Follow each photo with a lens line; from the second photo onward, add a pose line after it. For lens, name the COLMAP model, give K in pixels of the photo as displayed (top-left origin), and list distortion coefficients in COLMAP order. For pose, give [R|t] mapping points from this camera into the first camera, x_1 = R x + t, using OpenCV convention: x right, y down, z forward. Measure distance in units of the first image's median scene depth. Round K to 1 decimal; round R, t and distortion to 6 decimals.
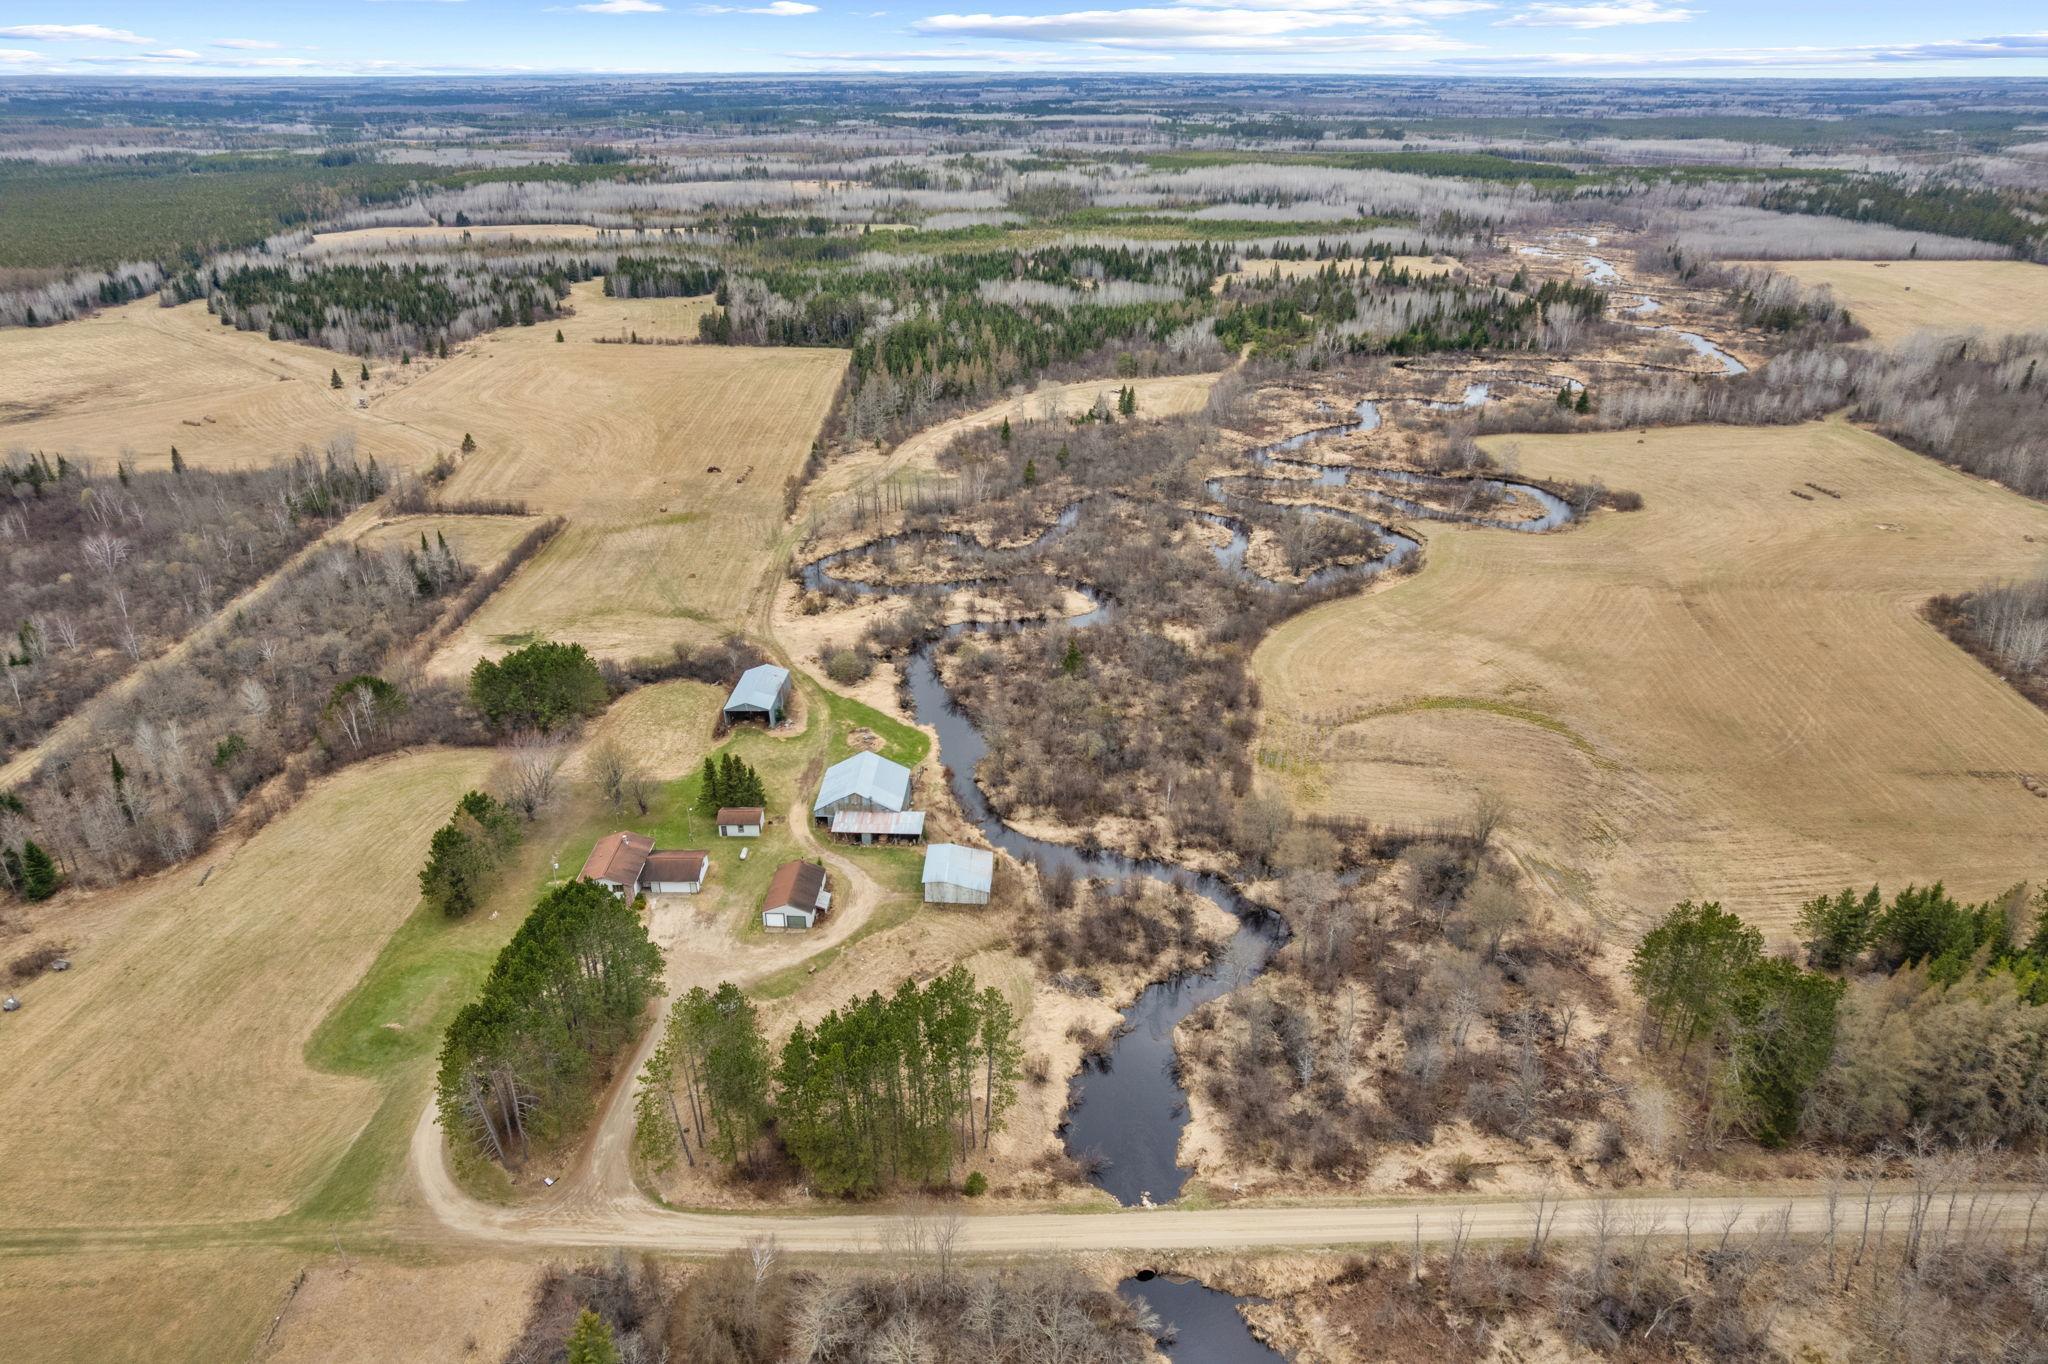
lens RADIAL K [[1327.3, 0, 1027.6], [0, 1327.3, 678.6], [0, 0, 1]] dist [-0.082122, 0.074764]
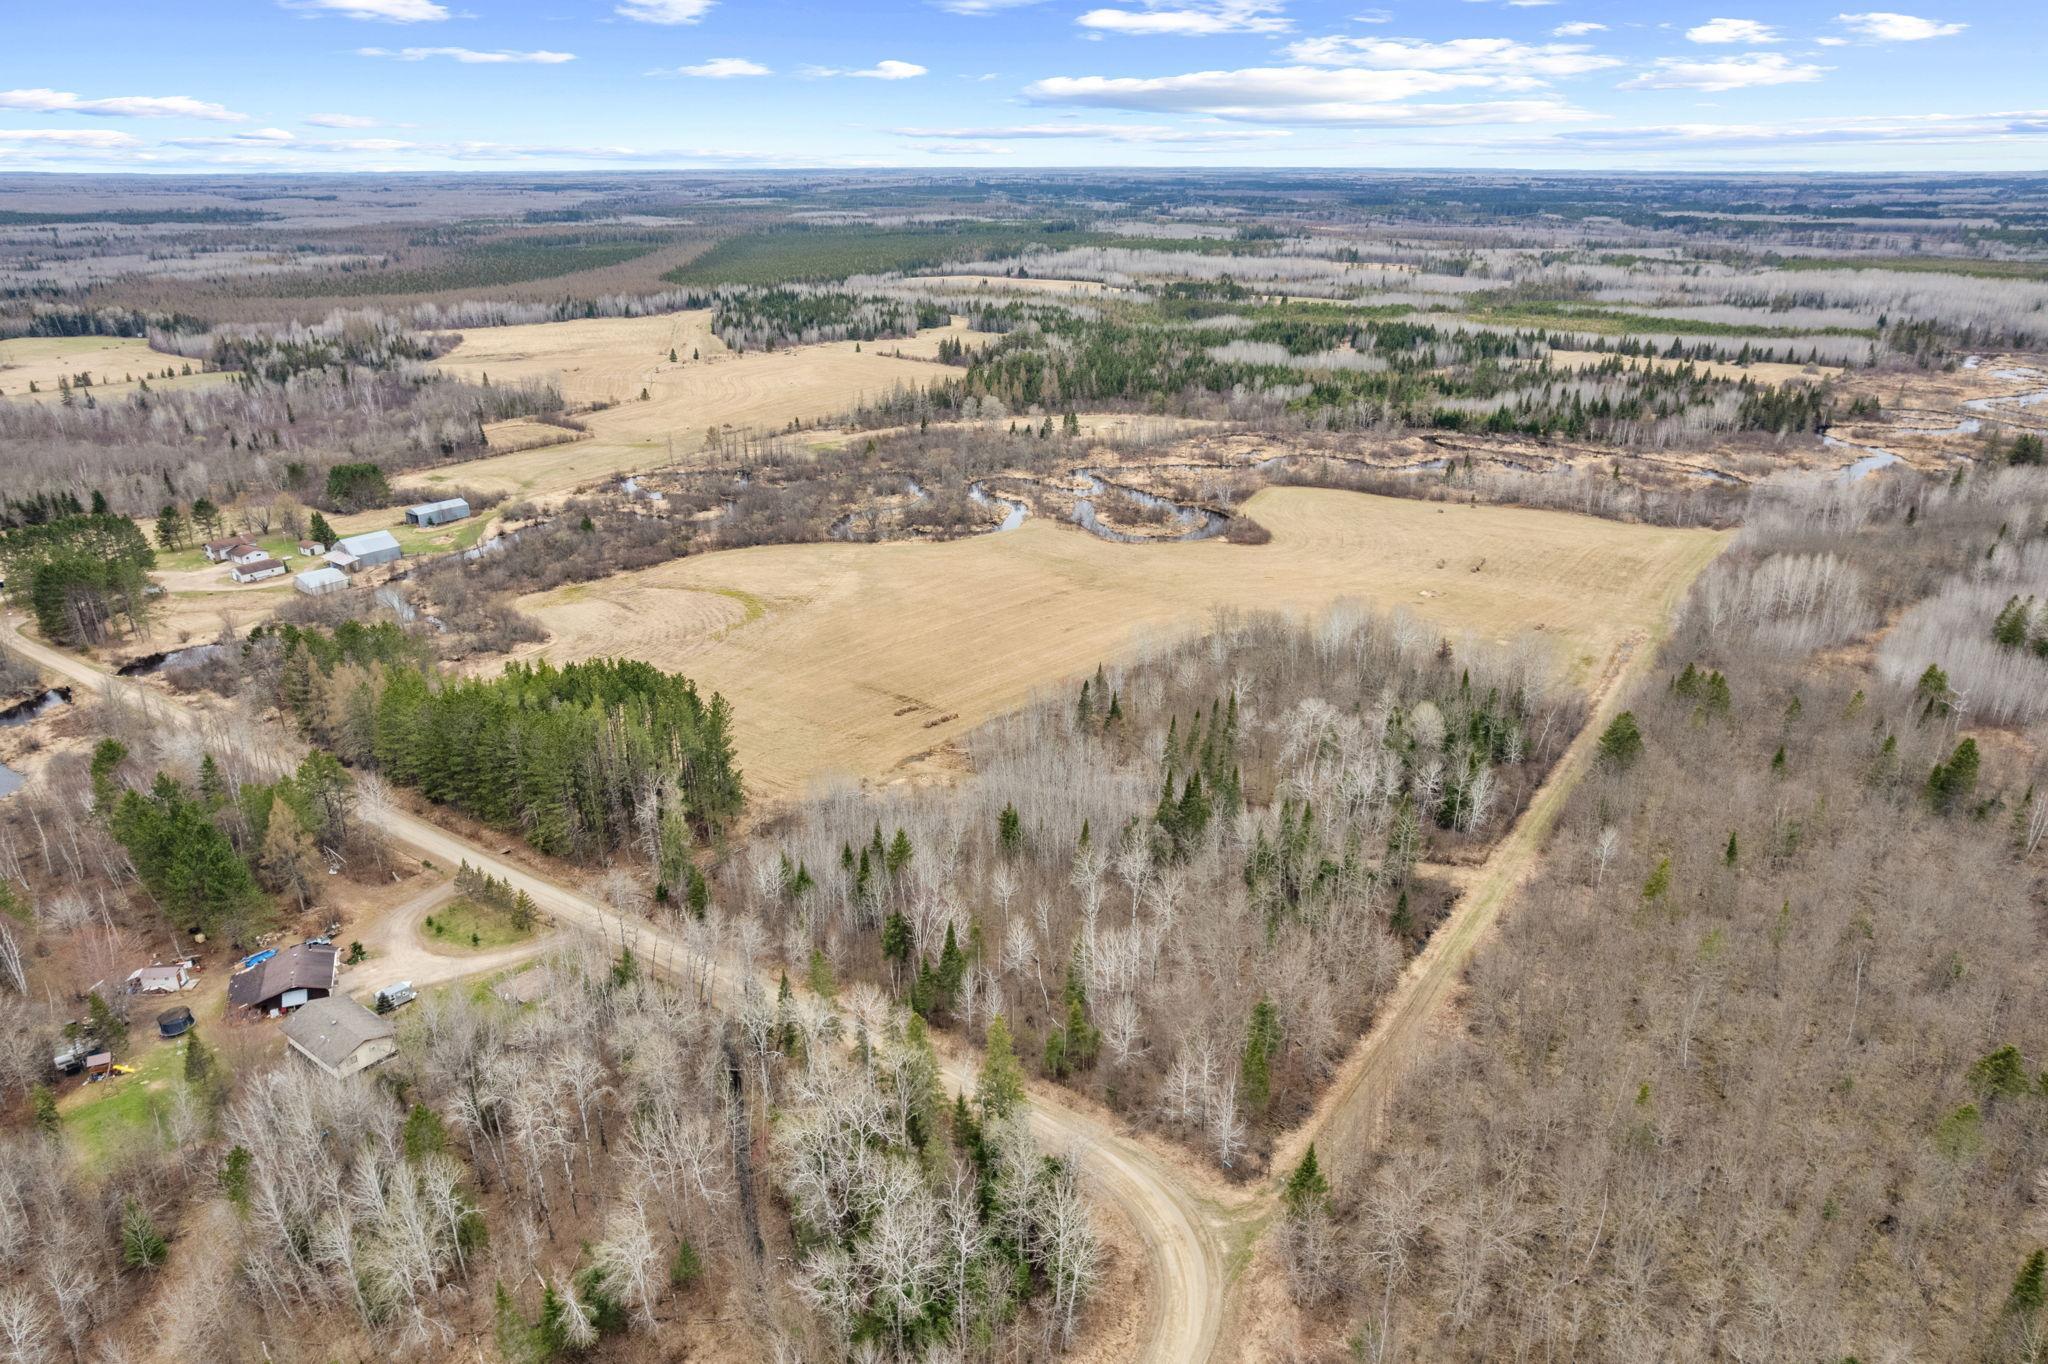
lens RADIAL K [[1327.3, 0, 1027.6], [0, 1327.3, 678.6], [0, 0, 1]] dist [-0.082122, 0.074764]
pose [[0.803820, 0.215573, -0.554438, 0.745405], [-0.249799, 0.968192, 0.014289, 0.003107], [0.539882, 0.127013, 0.832103, 0.022569]]
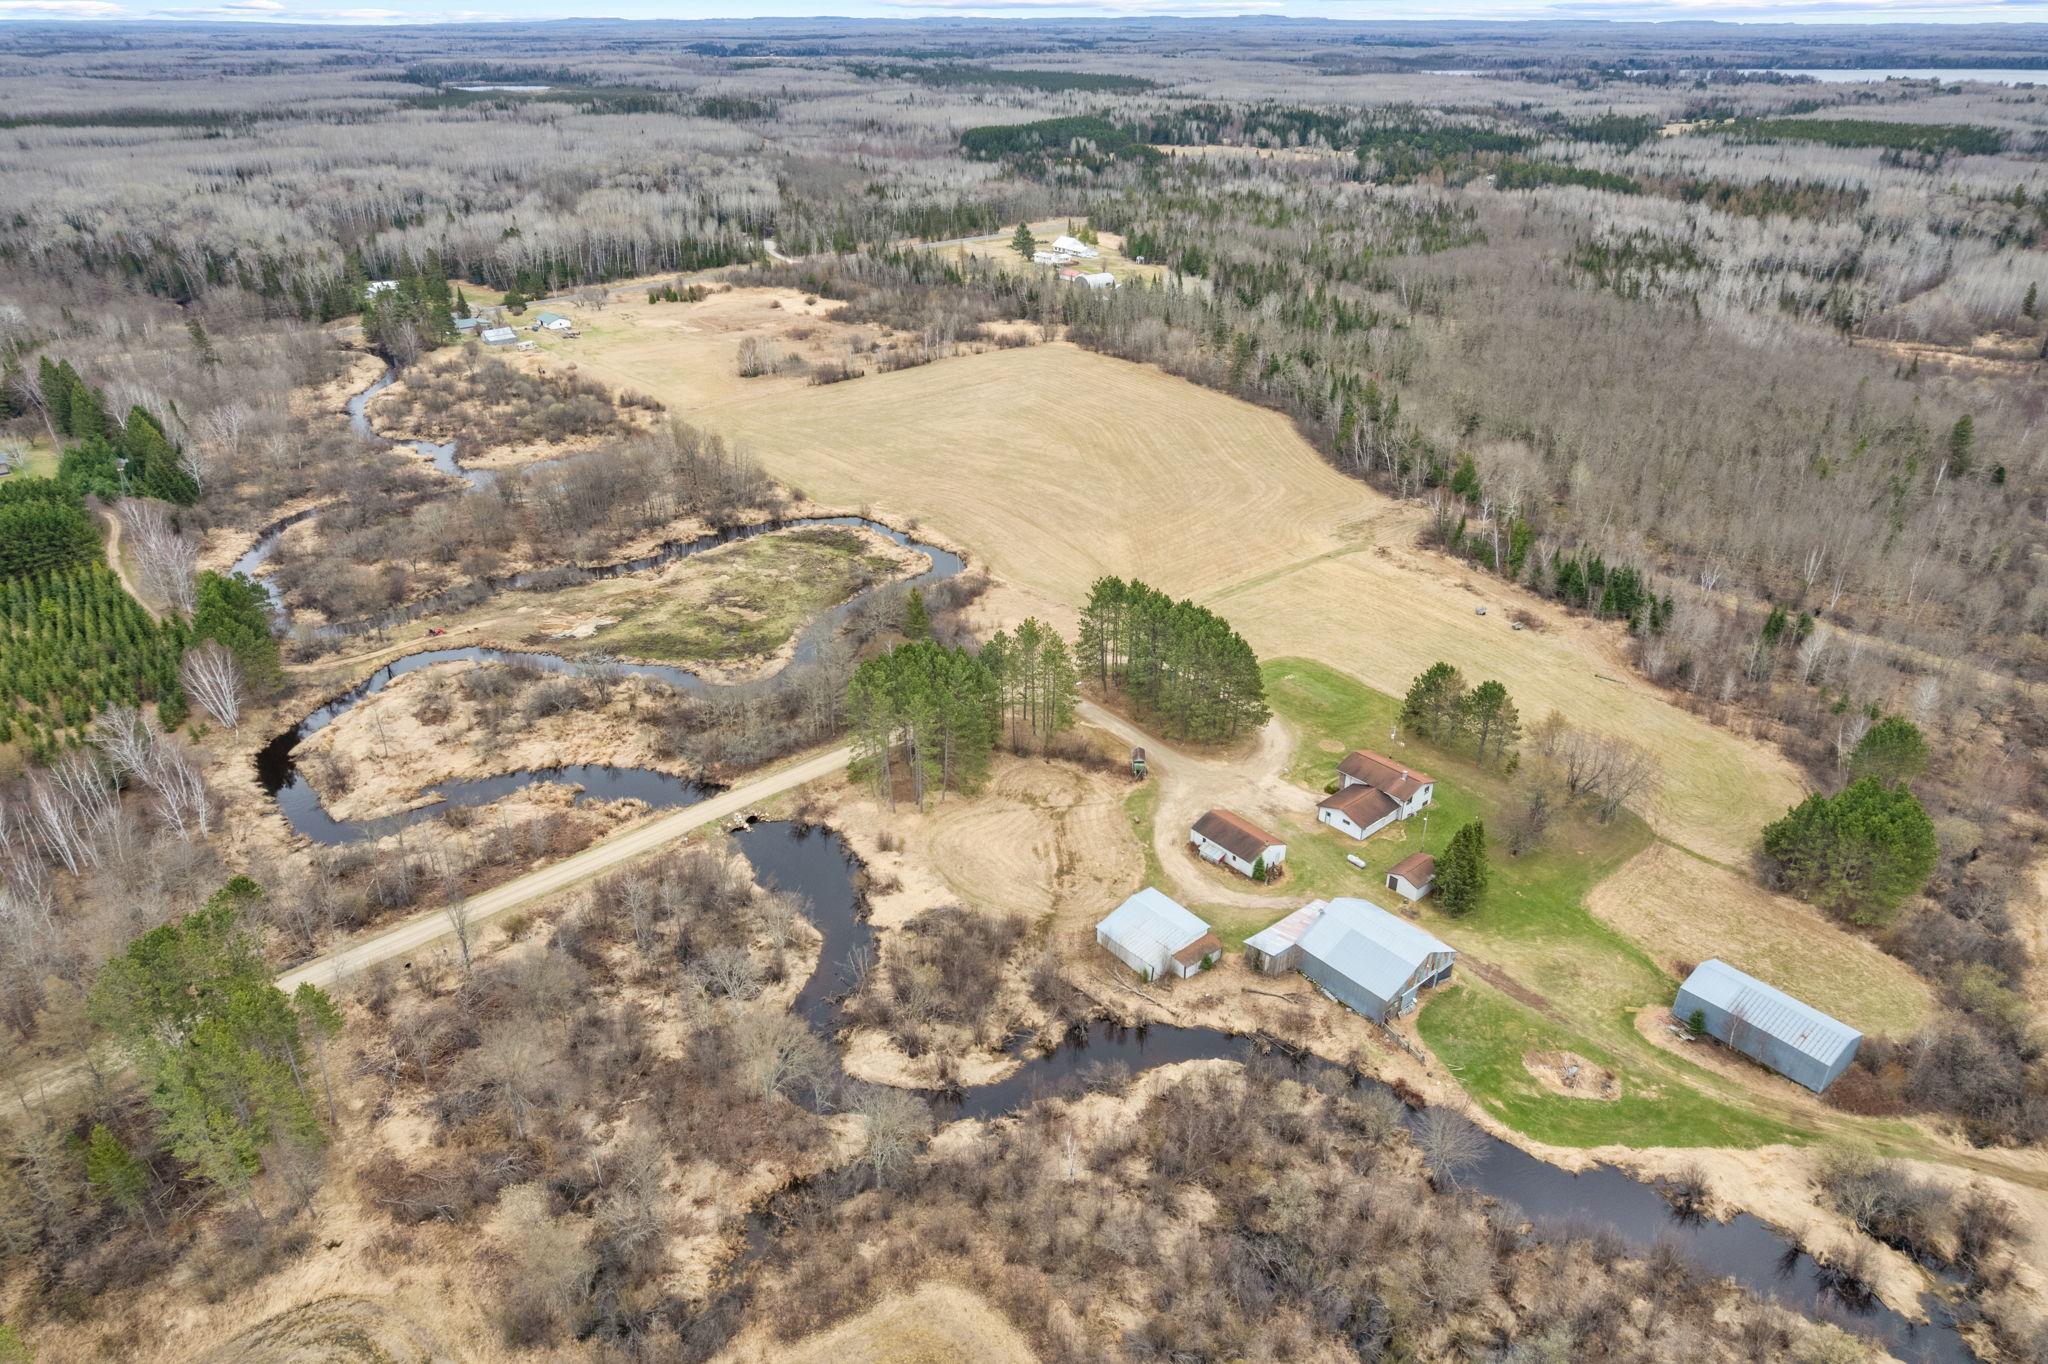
lens RADIAL K [[1327.3, 0, 1027.6], [0, 1327.3, 678.6], [0, 0, 1]] dist [-0.082122, 0.074764]
pose [[-0.750584, 0.301050, -0.588211, 0.197625], [-0.278058, 0.663629, 0.694464, -0.227644], [0.599423, 0.684810, -0.414400, 0.517469]]
